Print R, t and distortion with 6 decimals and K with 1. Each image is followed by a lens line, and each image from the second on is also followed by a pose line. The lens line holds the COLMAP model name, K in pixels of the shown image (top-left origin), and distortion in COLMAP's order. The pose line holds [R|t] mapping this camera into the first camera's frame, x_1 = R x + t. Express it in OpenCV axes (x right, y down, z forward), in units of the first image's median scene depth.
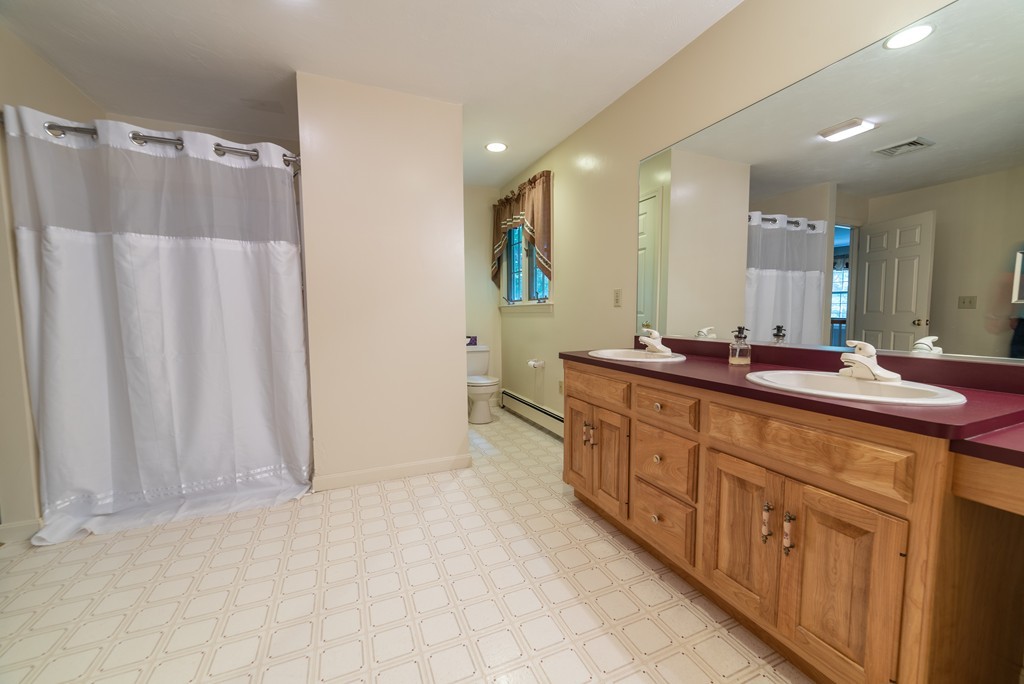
lens RADIAL K [[401.8, 0, 509.6], [0, 401.8, 345.4], [0, 0, 1]] dist [-0.012126, 0.004724]
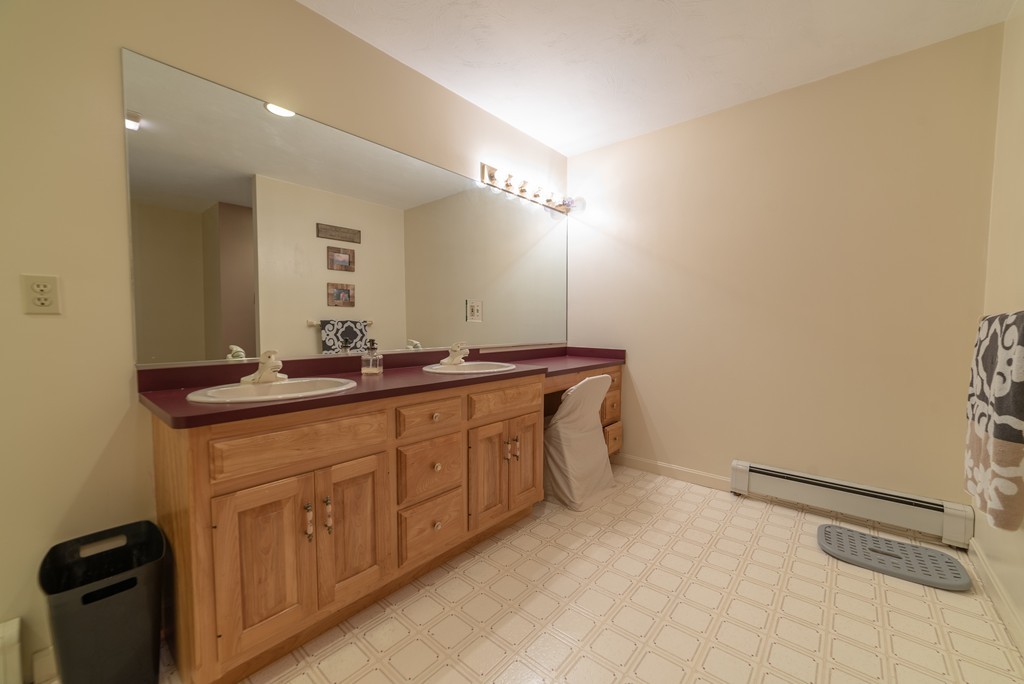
lens RADIAL K [[401.8, 0, 506.1], [0, 401.8, 338.7], [0, 0, 1]] dist [-0.012126, 0.004724]
pose [[-0.439247, -0.029810, 0.897872, -0.567203], [0.074260, 0.994824, 0.069358, -0.094931], [-0.895292, 0.097141, -0.434760, 1.129410]]
